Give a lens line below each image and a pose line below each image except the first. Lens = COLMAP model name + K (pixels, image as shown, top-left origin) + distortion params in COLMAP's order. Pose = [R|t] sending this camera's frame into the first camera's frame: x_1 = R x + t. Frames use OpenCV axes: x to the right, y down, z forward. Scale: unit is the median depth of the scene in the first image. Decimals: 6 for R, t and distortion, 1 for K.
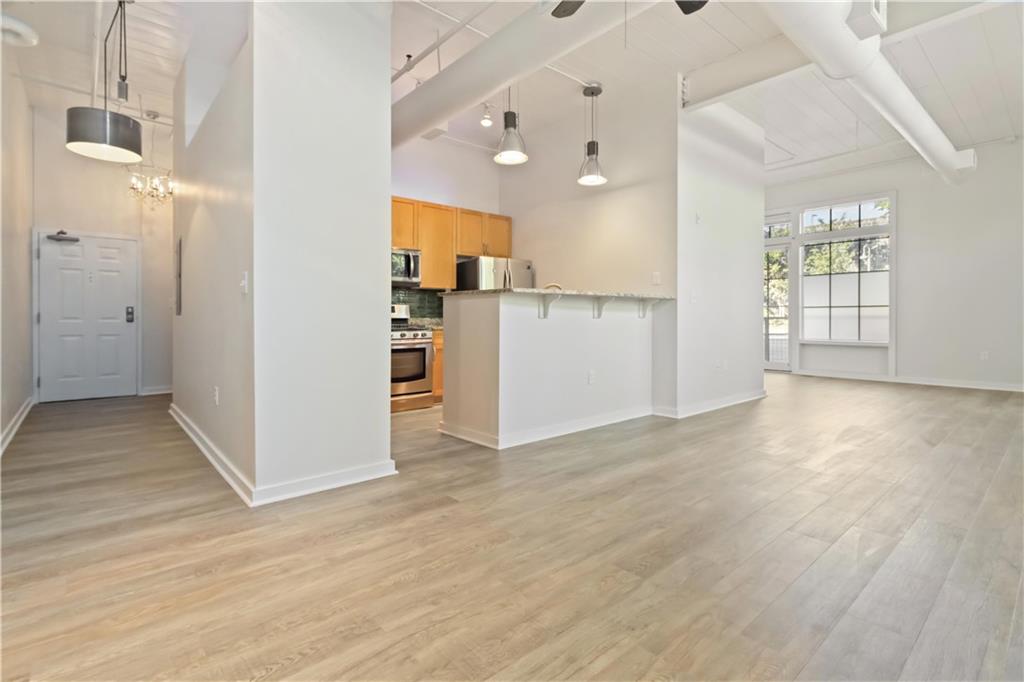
lens RADIAL K [[480.4, 0, 507.1], [0, 480.4, 326.7], [0, 0, 1]] dist [0.018425, 0.002145]
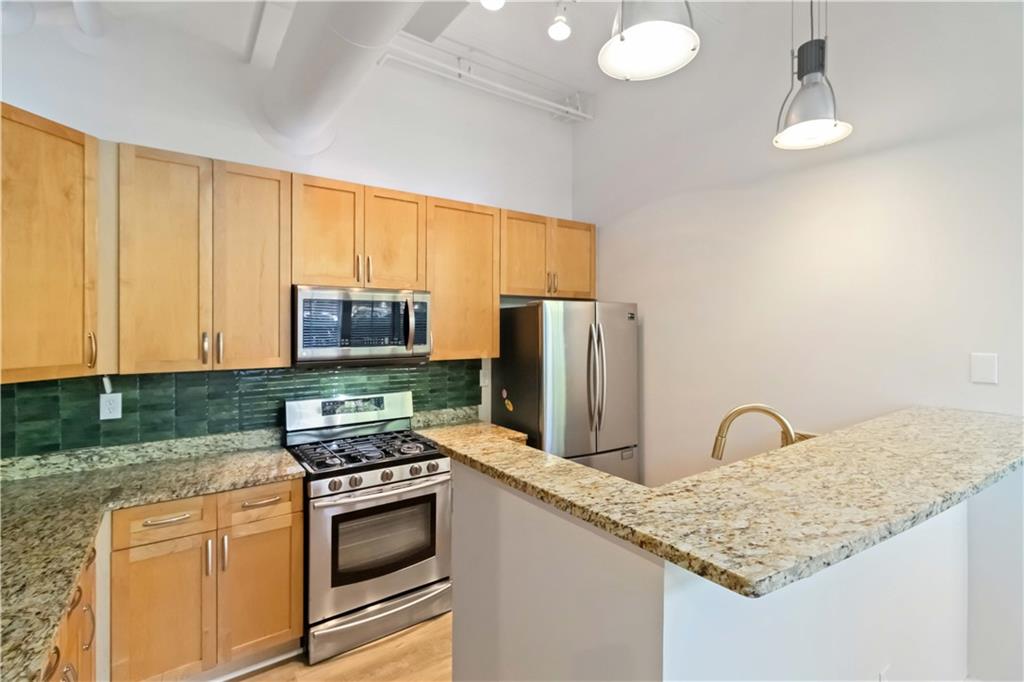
lens RADIAL K [[480.4, 0, 522.3], [0, 480.4, 340.1], [0, 0, 1]] dist [0.018425, 0.002145]
pose [[0.997497, -0.000149, -0.070711, -0.042274], [0.000934, 0.999938, 0.011072, -0.107209], [0.070705, -0.011110, 0.997435, 0.467300]]
